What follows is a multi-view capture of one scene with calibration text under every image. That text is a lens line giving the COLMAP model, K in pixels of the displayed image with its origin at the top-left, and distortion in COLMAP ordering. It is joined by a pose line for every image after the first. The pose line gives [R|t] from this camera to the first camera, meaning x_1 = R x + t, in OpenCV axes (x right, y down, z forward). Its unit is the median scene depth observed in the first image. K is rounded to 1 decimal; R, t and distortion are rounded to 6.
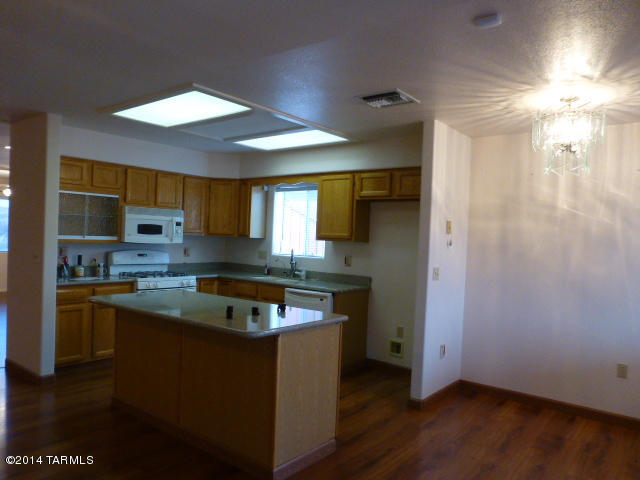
lens RADIAL K [[468.0, 0, 320.0], [0, 468.0, 240.0], [0, 0, 1]] dist [-0.051431, 0.043817]
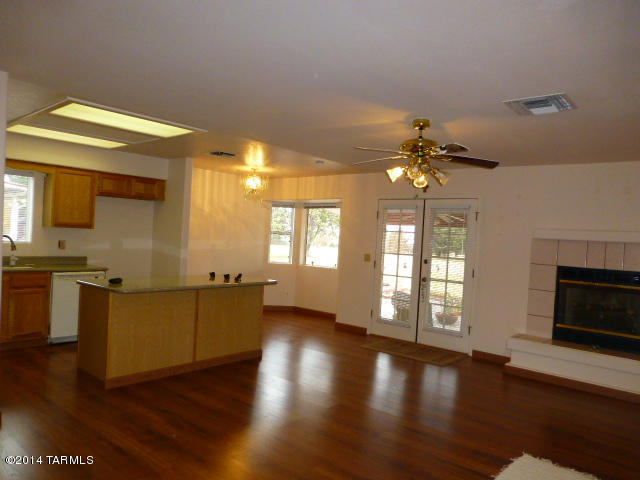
lens RADIAL K [[468.0, 0, 320.0], [0, 468.0, 240.0], [0, 0, 1]] dist [-0.051431, 0.043817]
pose [[0.033668, -0.042125, 0.998545, -1.026537], [-0.037177, 0.998367, 0.043371, -0.036861], [-0.998741, -0.038583, 0.032047, 0.337067]]
